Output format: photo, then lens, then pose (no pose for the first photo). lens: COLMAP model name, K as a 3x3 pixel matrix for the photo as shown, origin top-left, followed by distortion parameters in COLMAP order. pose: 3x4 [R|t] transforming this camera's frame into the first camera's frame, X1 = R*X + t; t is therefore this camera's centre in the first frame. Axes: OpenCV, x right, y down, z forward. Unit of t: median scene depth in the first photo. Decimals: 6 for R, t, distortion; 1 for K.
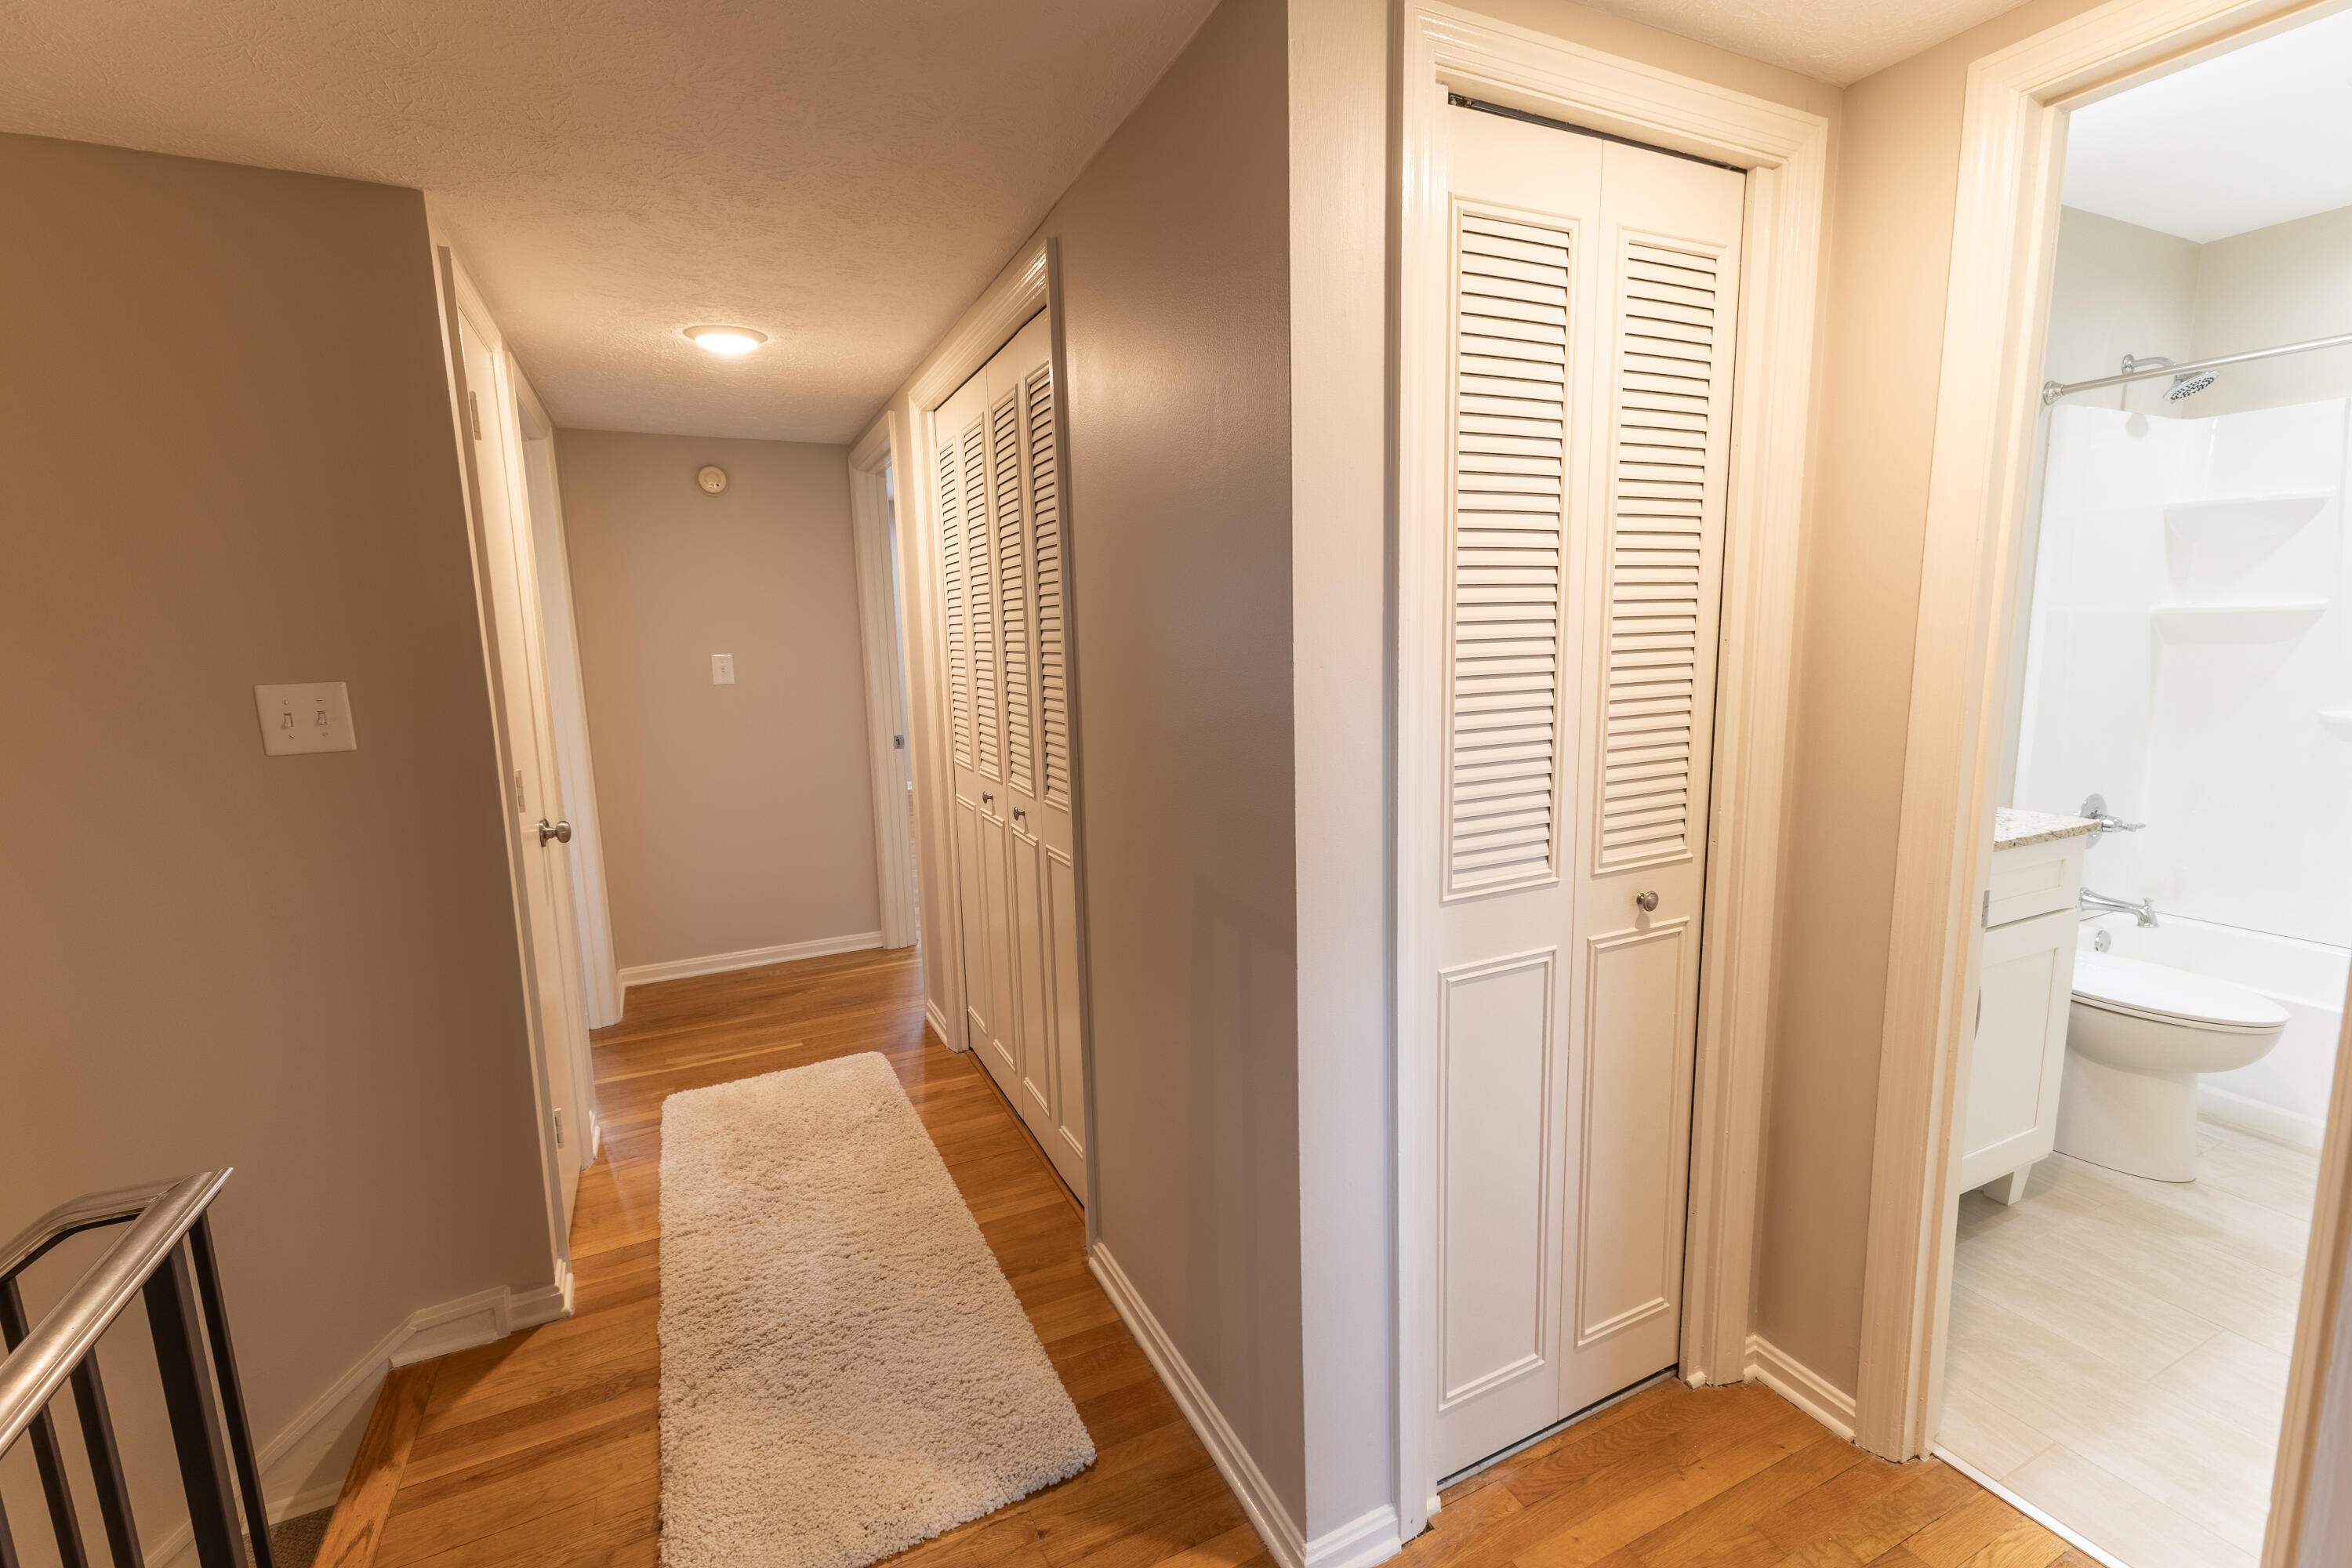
lens RADIAL K [[1017.4, 0, 1176.0], [0, 1017.4, 784.0], [0, 0, 1]] dist [0.022601, -0.009643]
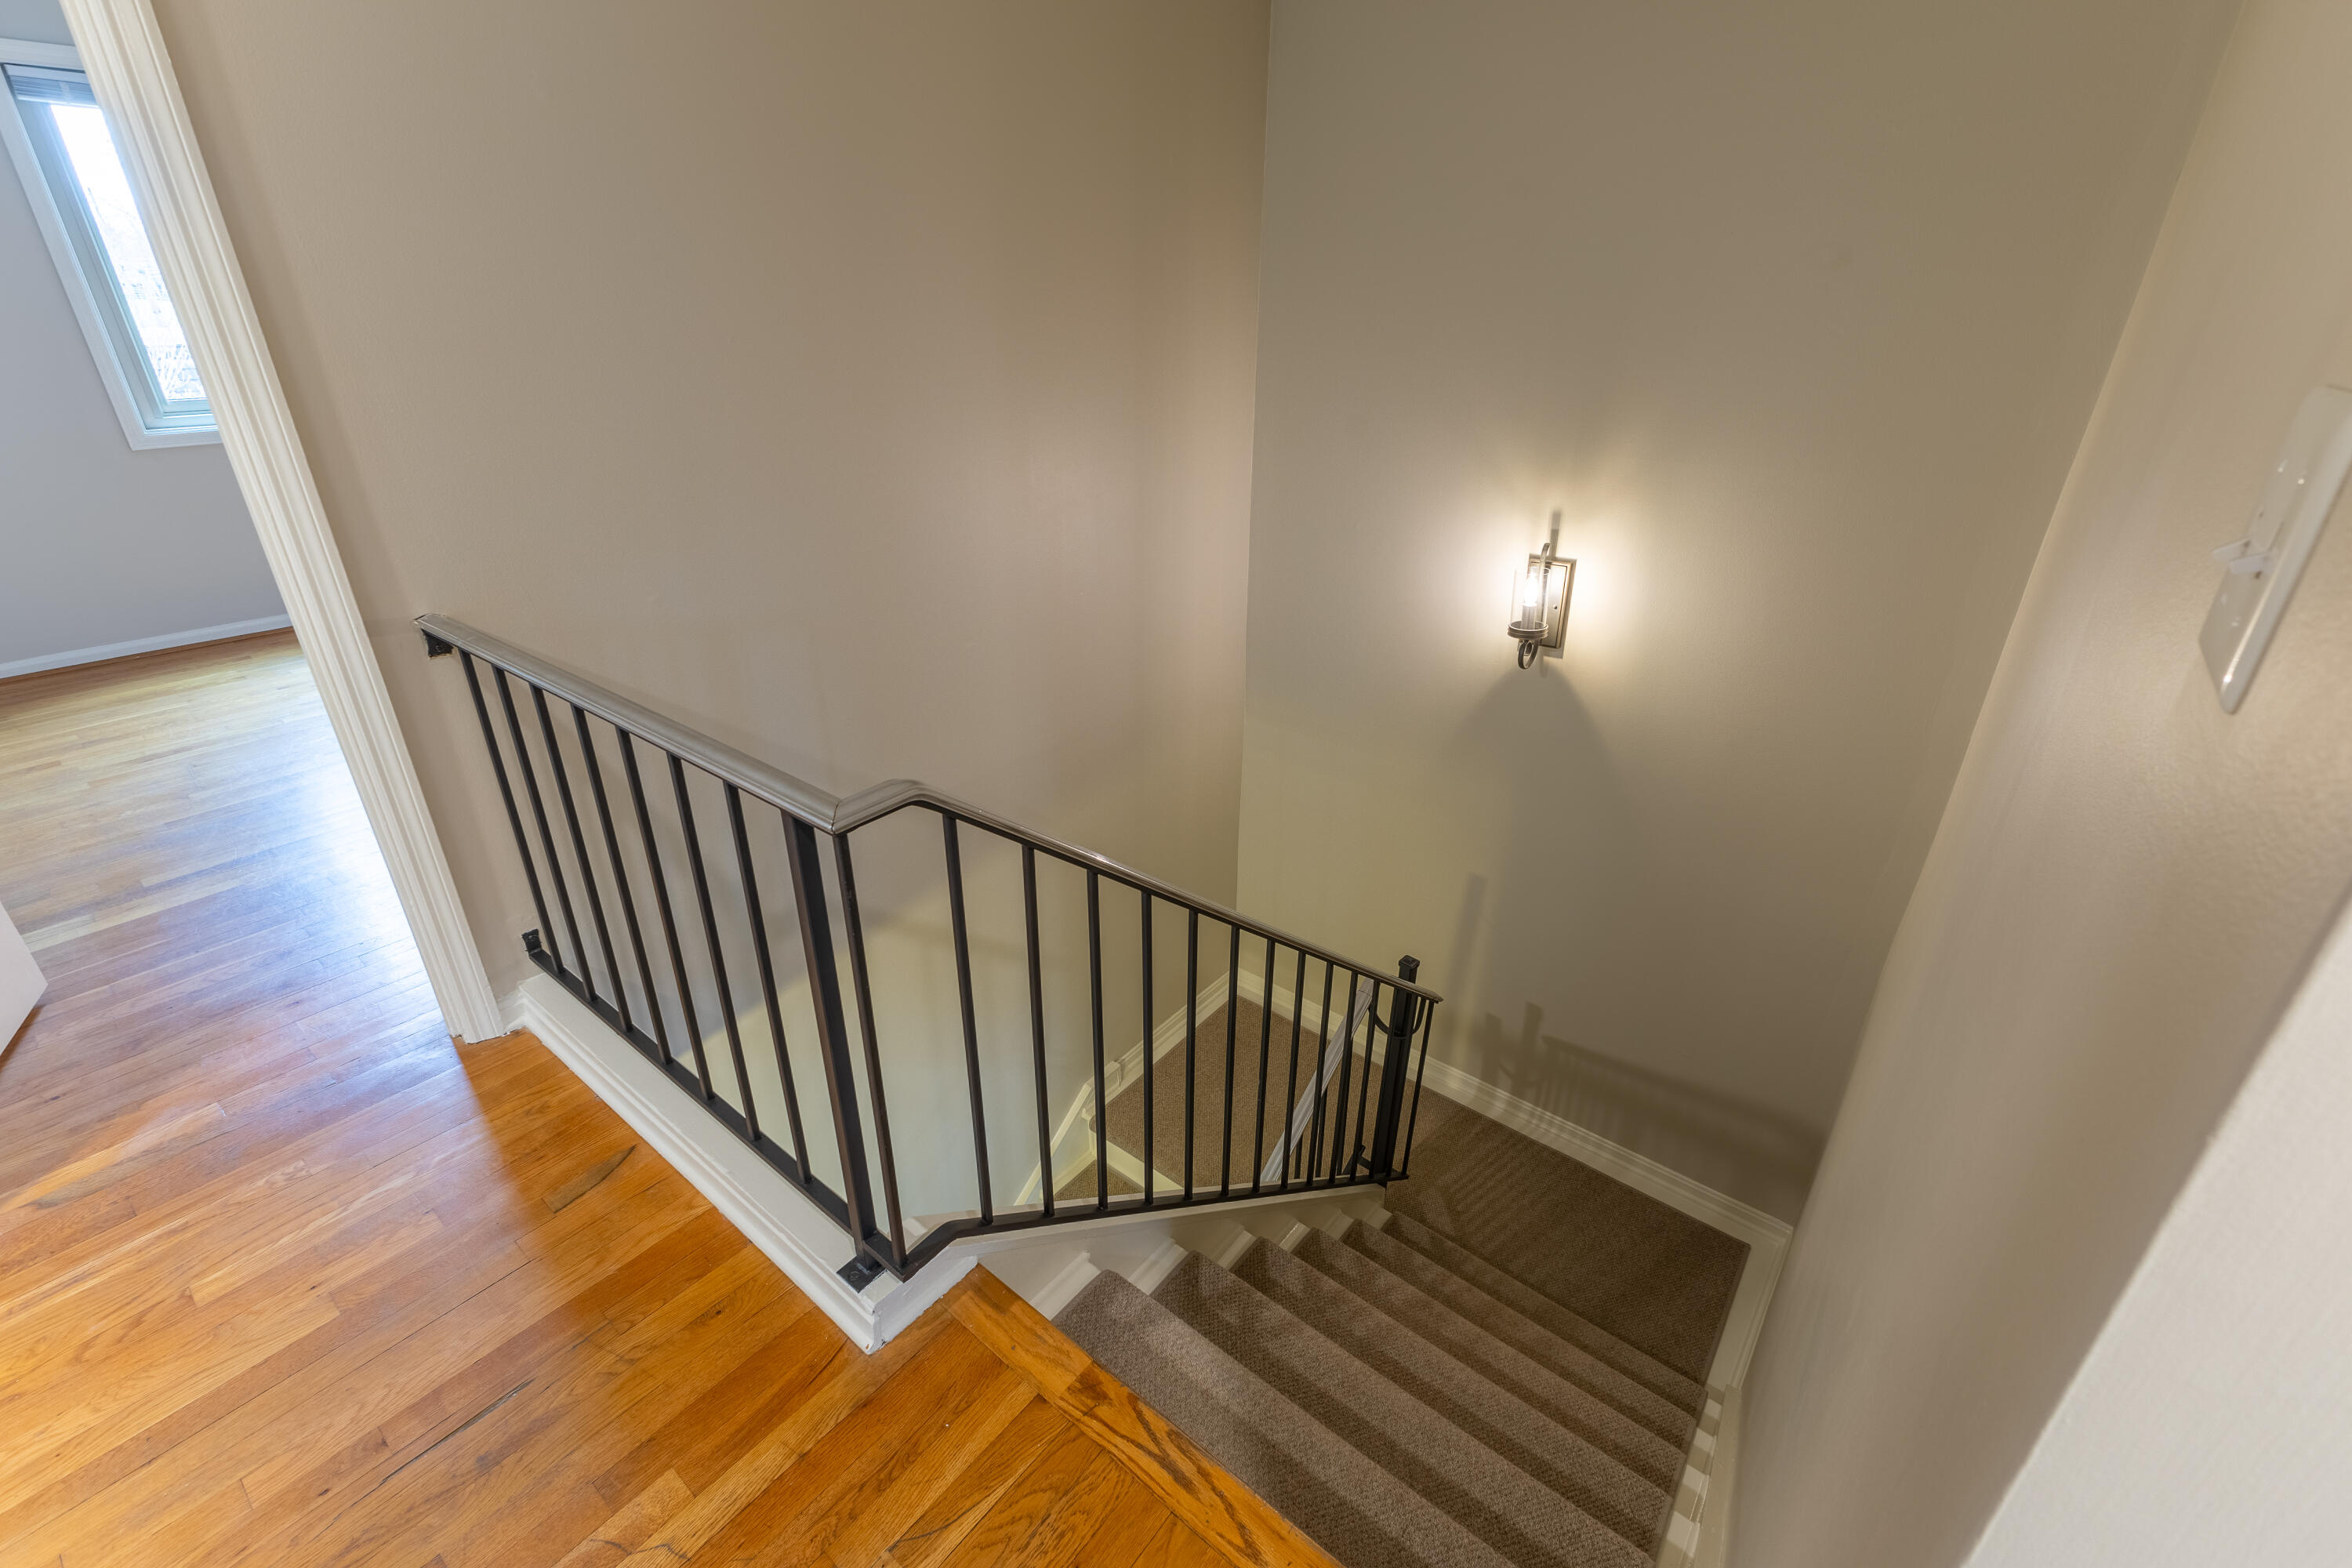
lens RADIAL K [[1017.4, 0, 1176.0], [0, 1017.4, 784.0], [0, 0, 1]] dist [0.022601, -0.009643]
pose [[-0.906370, 0.203460, -0.370268, -0.502795], [-0.041004, 0.829903, 0.556398, -0.134416], [0.420491, 0.519485, -0.743857, 1.090761]]
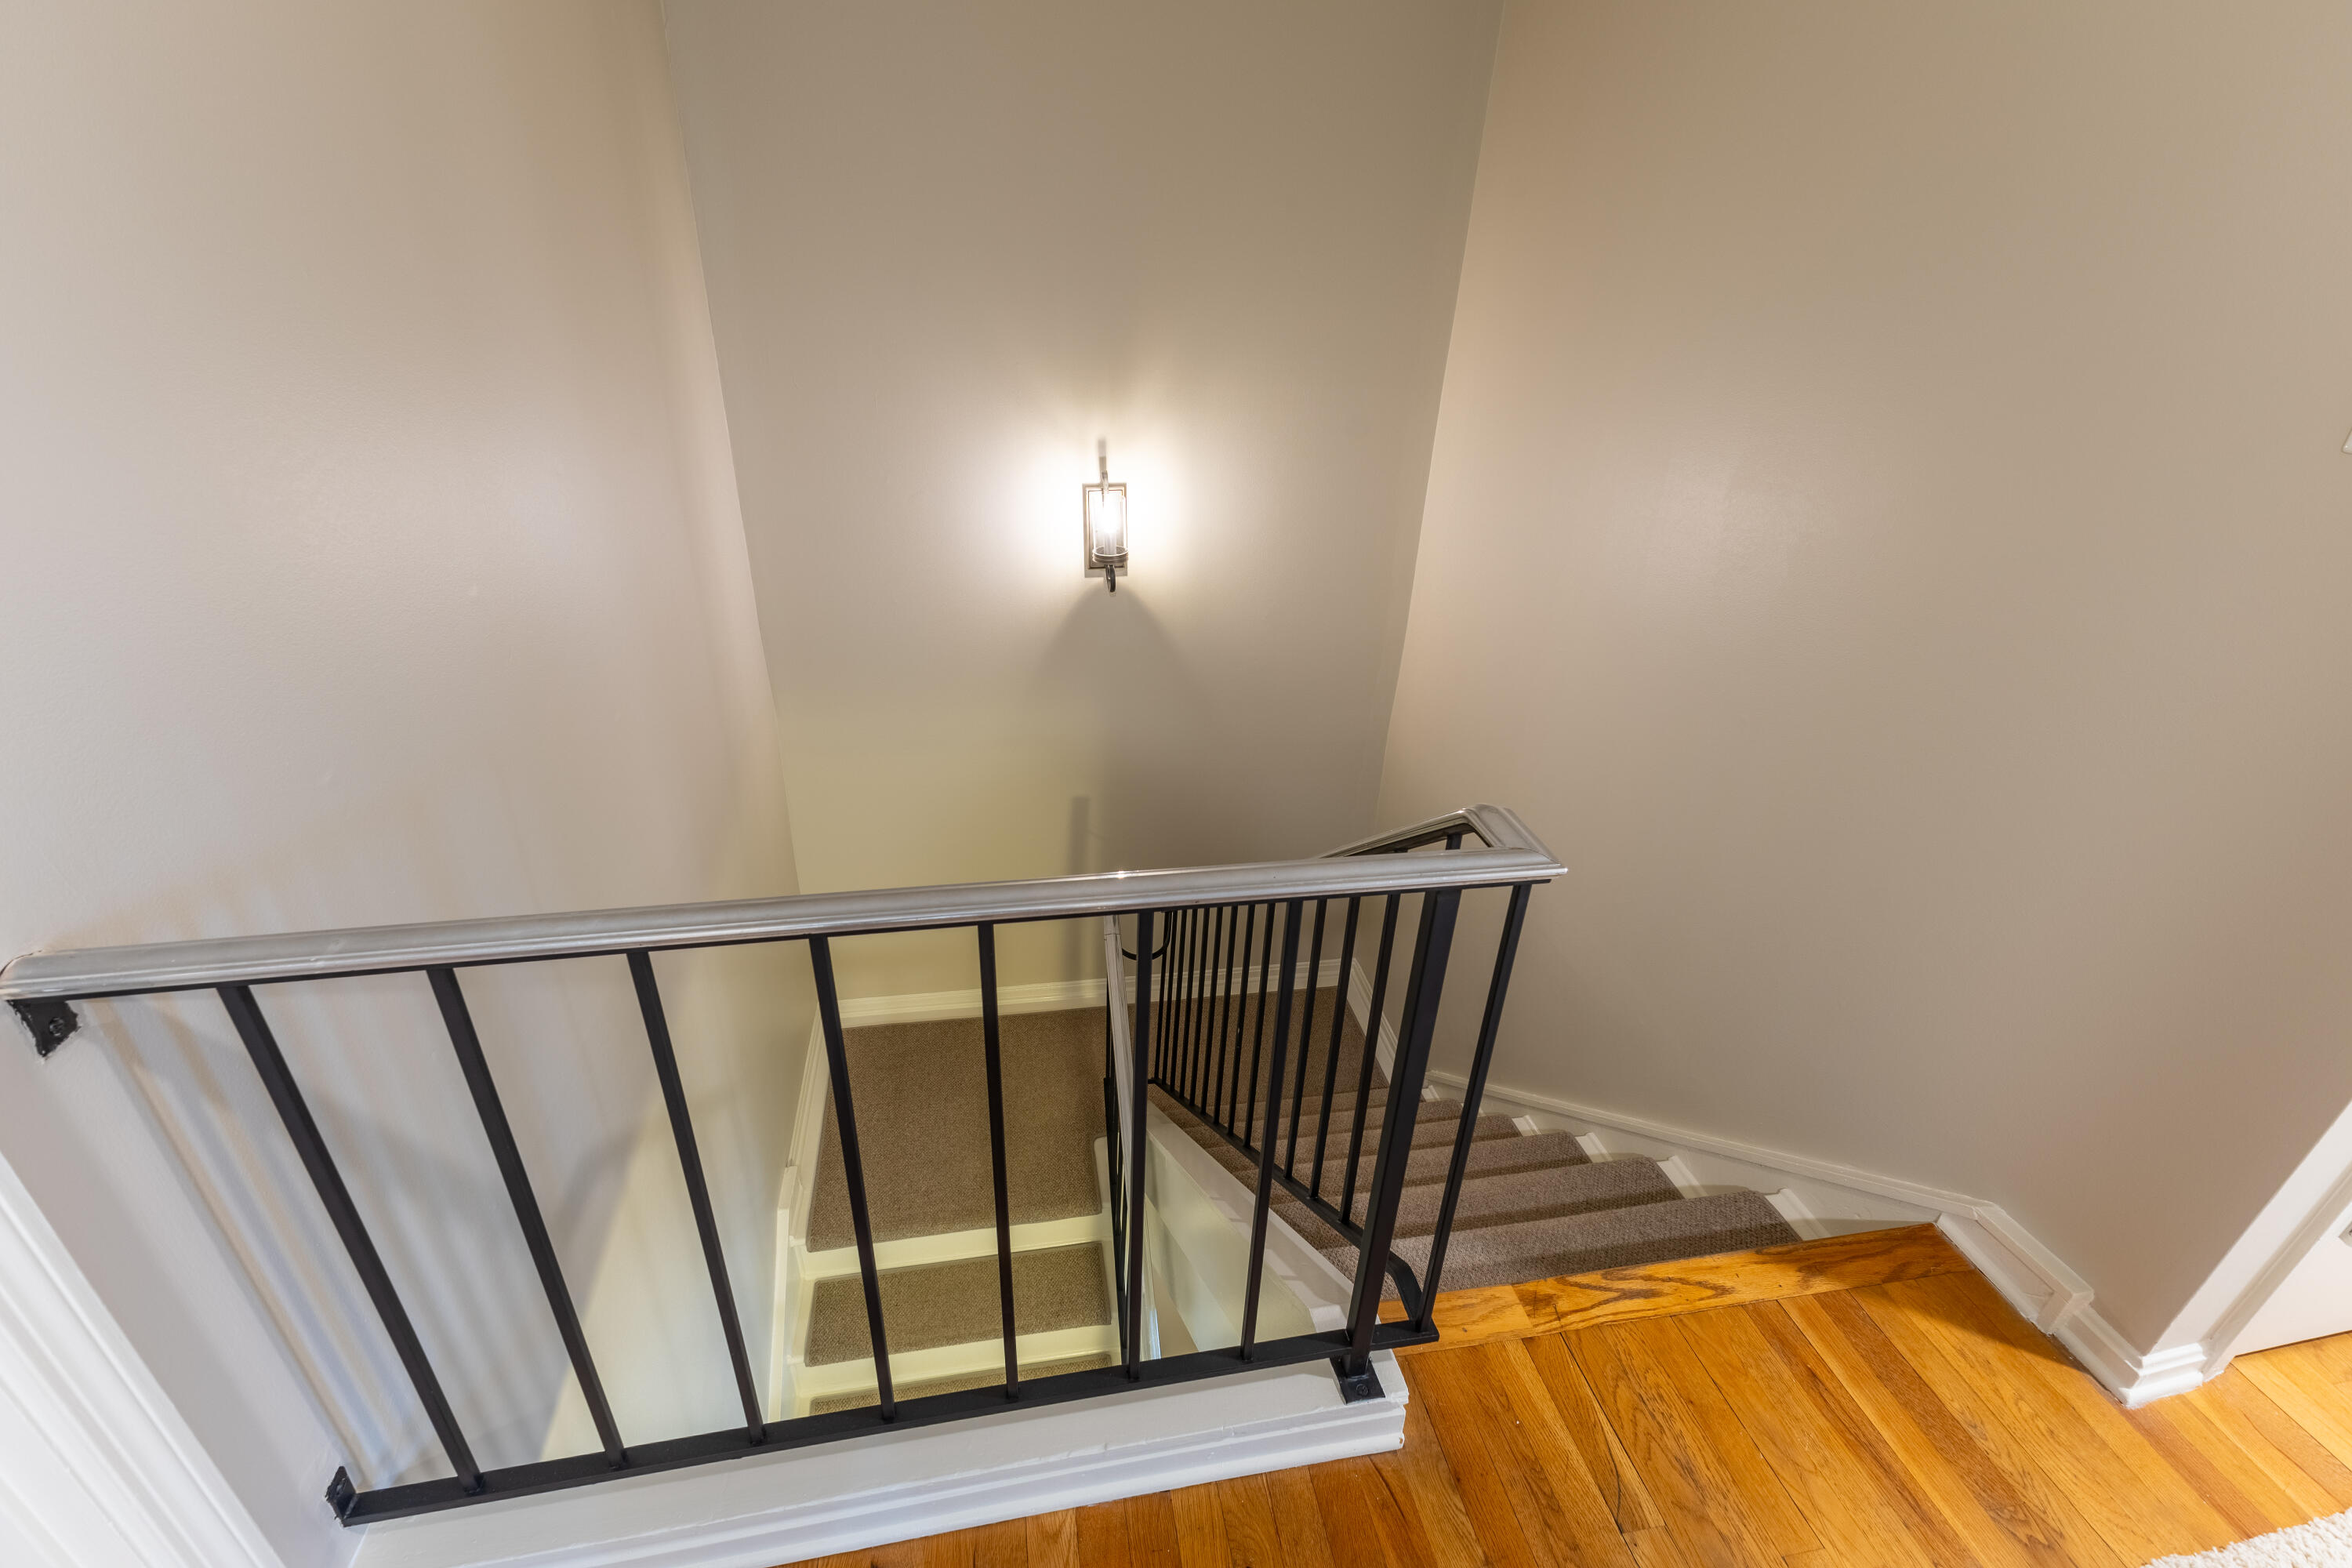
lens RADIAL K [[1017.4, 0, 1176.0], [0, 1017.4, 784.0], [0, 0, 1]] dist [0.022601, -0.009643]
pose [[-0.261756, 0.466255, -0.845039, -0.071040], [-0.182902, 0.835736, 0.517777, -0.047063], [0.947645, 0.290090, -0.133480, 0.456970]]
